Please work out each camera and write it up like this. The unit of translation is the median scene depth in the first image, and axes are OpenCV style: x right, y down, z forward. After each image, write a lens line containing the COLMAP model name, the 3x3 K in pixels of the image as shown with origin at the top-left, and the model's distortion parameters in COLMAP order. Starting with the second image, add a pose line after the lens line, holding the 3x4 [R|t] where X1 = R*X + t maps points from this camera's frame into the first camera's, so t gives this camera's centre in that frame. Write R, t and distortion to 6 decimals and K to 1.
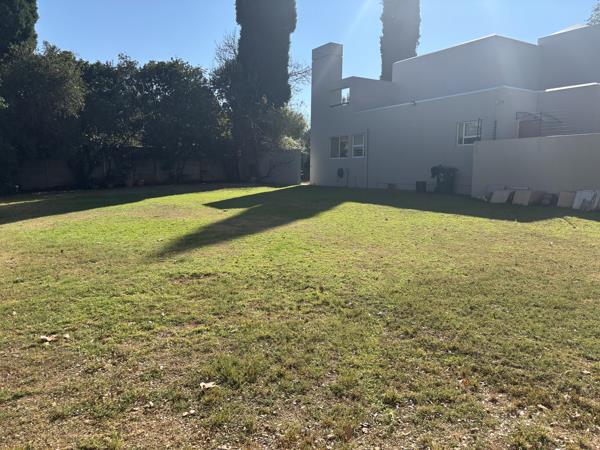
lens RADIAL K [[451.5, 0, 300.0], [0, 451.5, 225.0], [0, 0, 1]] dist [0.026263, -0.029866]
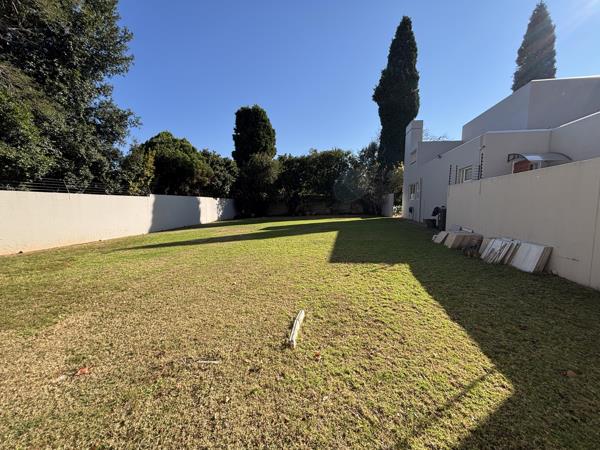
lens RADIAL K [[239.5, 0, 299.9], [0, 239.5, 226.7], [0, 0, 1]] dist [0.002122, -0.002908]
pose [[0.740871, 0.062238, -0.668758, 0.338528], [-0.083152, 0.996537, 0.000624, -0.035393], [0.666480, 0.055146, 0.743480, 0.210127]]
